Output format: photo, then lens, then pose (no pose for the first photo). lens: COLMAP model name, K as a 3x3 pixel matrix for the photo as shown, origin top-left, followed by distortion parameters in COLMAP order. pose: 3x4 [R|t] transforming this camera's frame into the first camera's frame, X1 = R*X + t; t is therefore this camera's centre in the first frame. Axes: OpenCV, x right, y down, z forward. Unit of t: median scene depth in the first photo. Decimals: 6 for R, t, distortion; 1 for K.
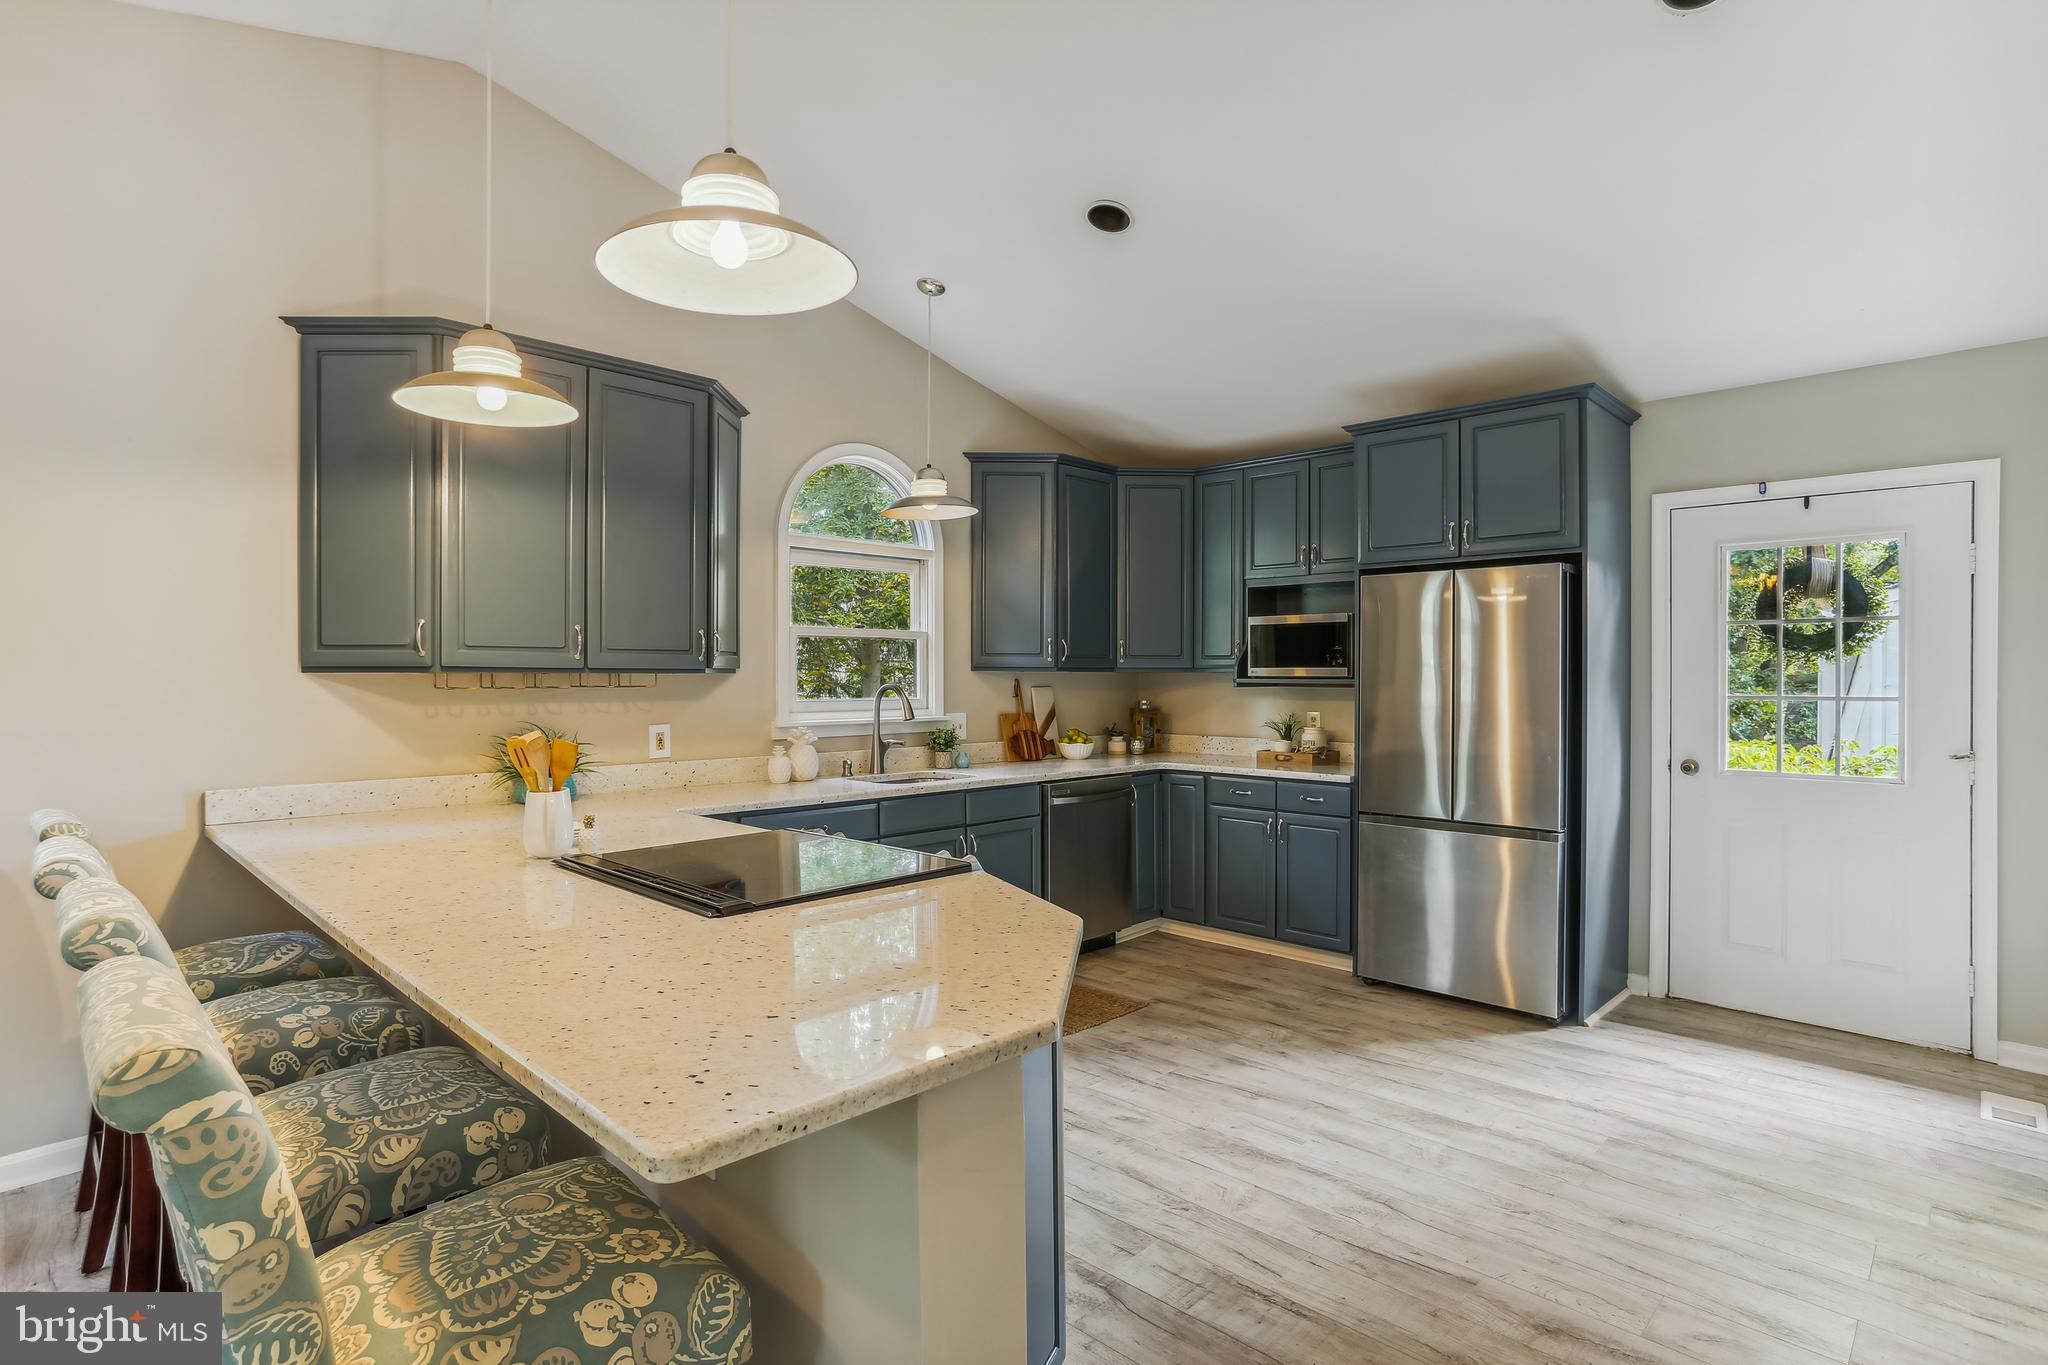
lens RADIAL K [[1021.9, 0, 1024.0], [0, 1021.9, 682.5], [0, 0, 1]] dist [-0.046185, 0.029421]
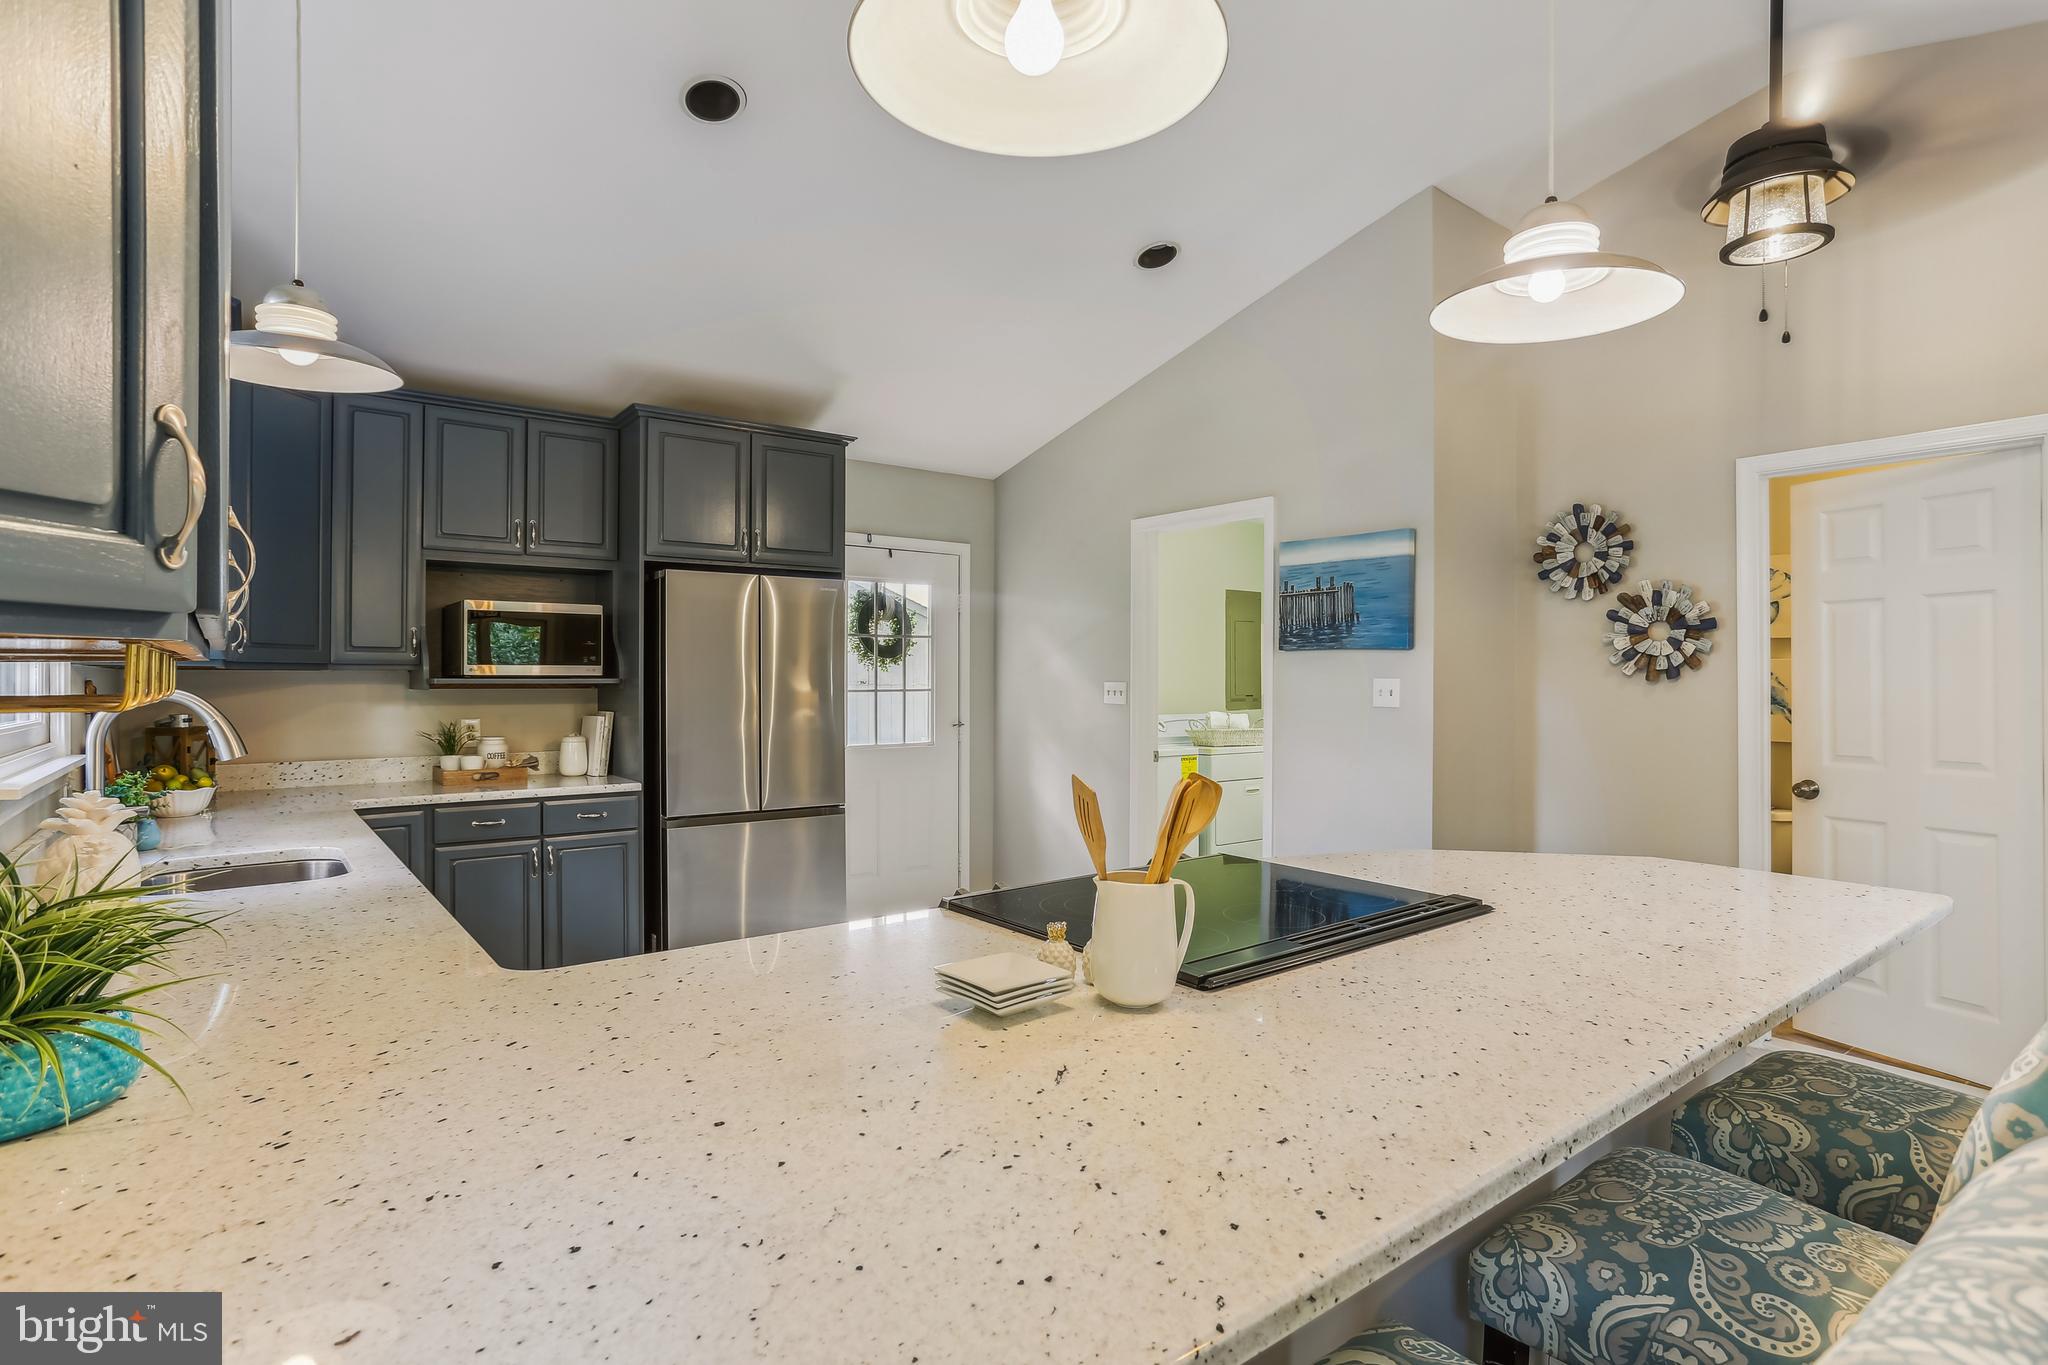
lens RADIAL K [[1021.9, 0, 1024.0], [0, 1021.9, 682.5], [0, 0, 1]] dist [-0.046185, 0.029421]
pose [[0.147260, -0.006238, 0.989078, -0.546699], [0.007106, 0.999961, 0.005249, -0.002068], [-0.989072, 0.006255, 0.147298, 0.525579]]
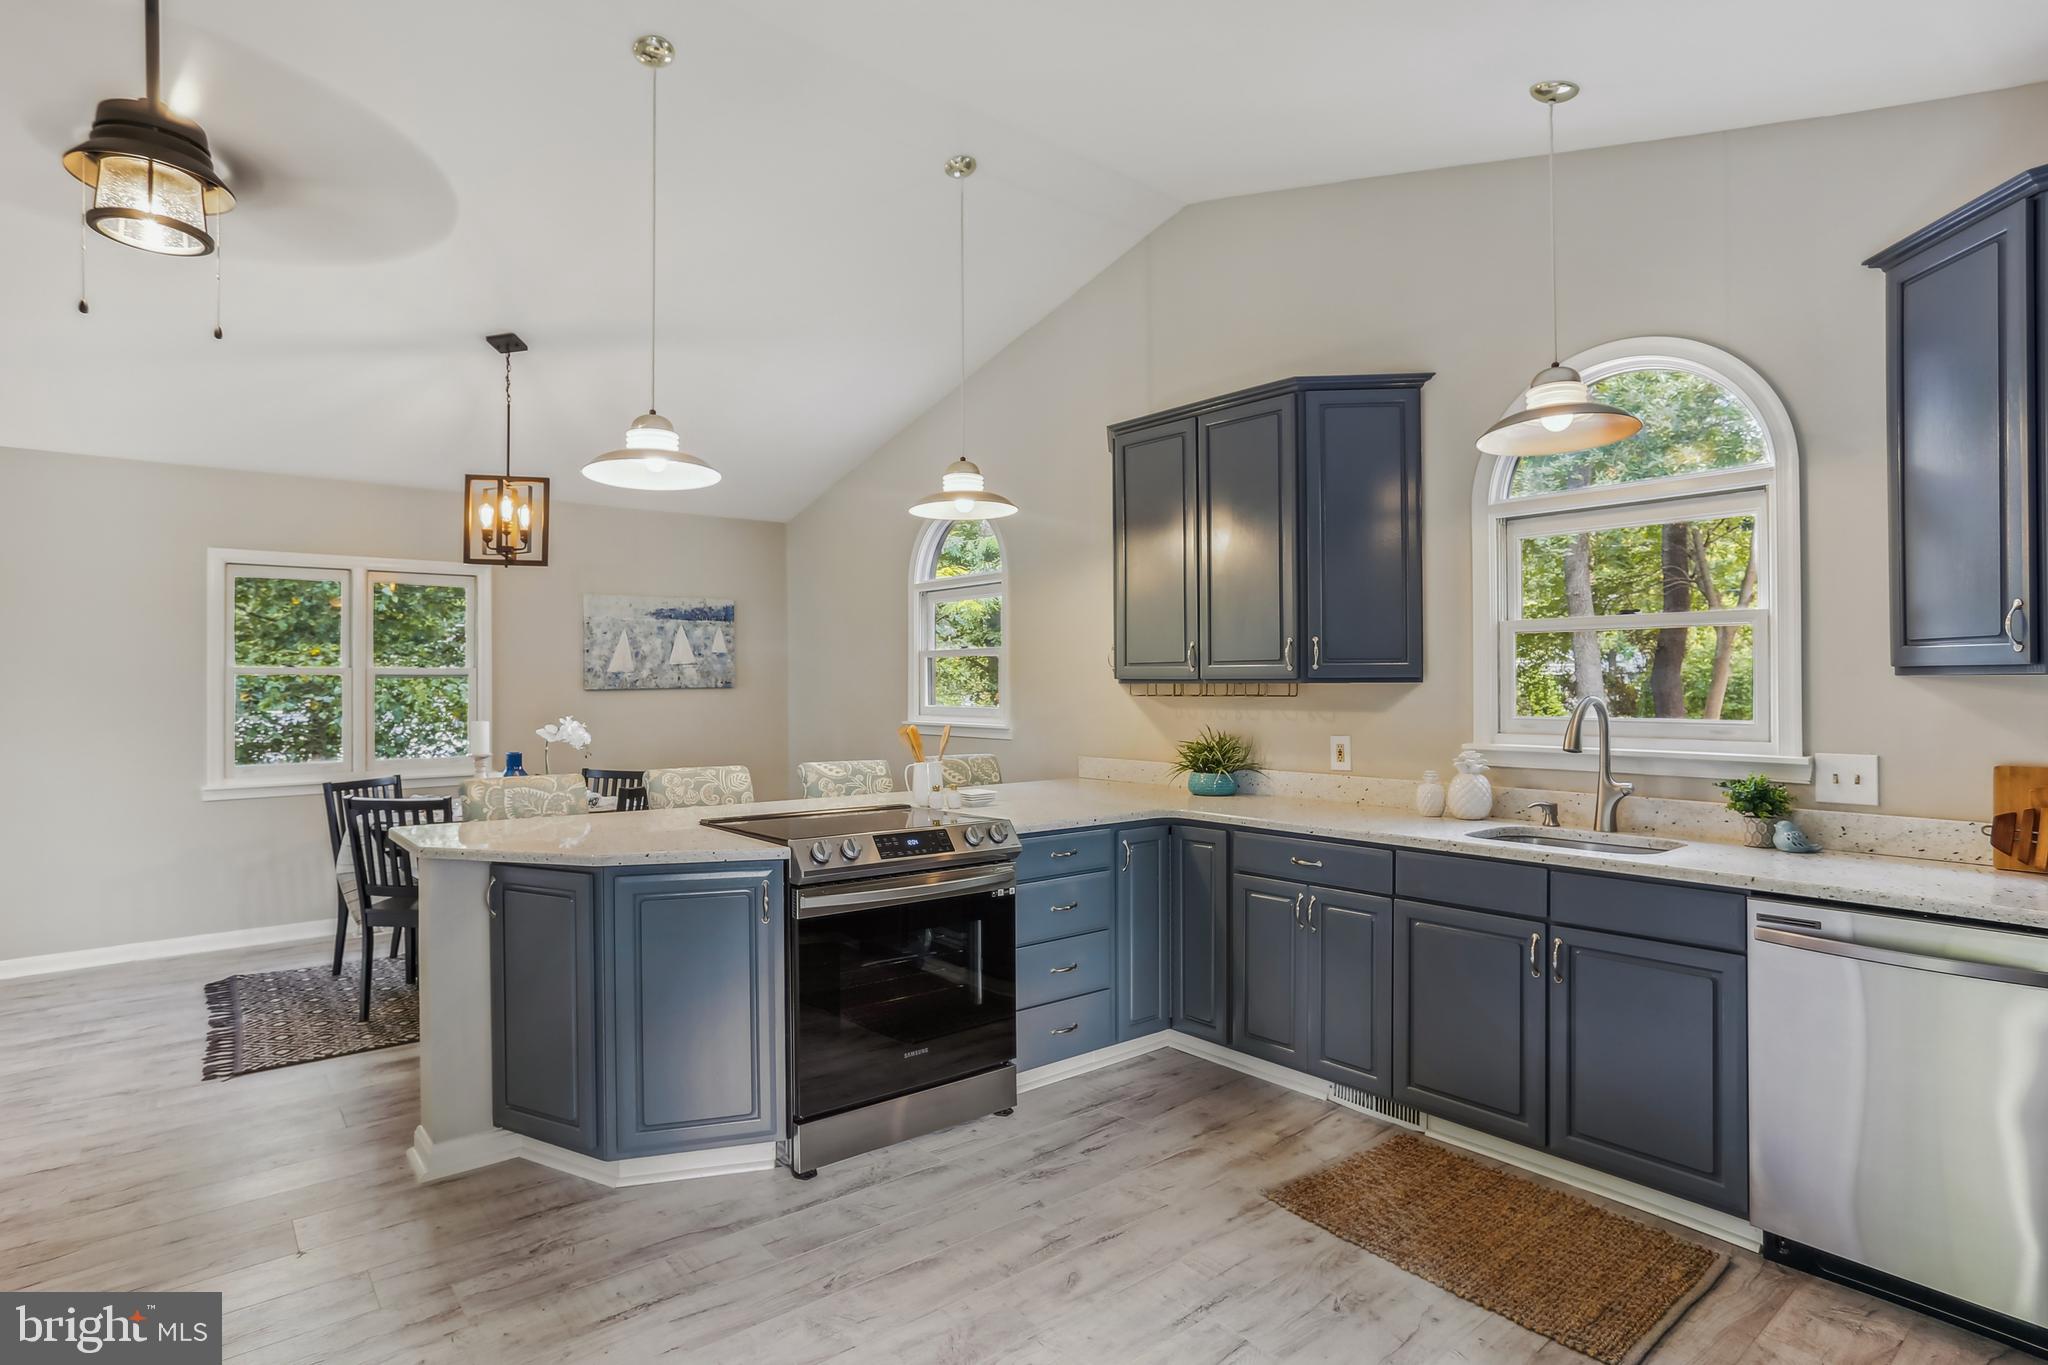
lens RADIAL K [[1057.3, 0, 1024.0], [0, 1057.3, 682.5], [0, 0, 1]] dist [-0.016514, -0.000172]
pose [[-0.106014, -0.000252, -0.994365, 0.609383], [-0.004914, 0.999988, 0.000270, -0.007424], [0.994353, 0.004914, -0.106014, 0.725626]]
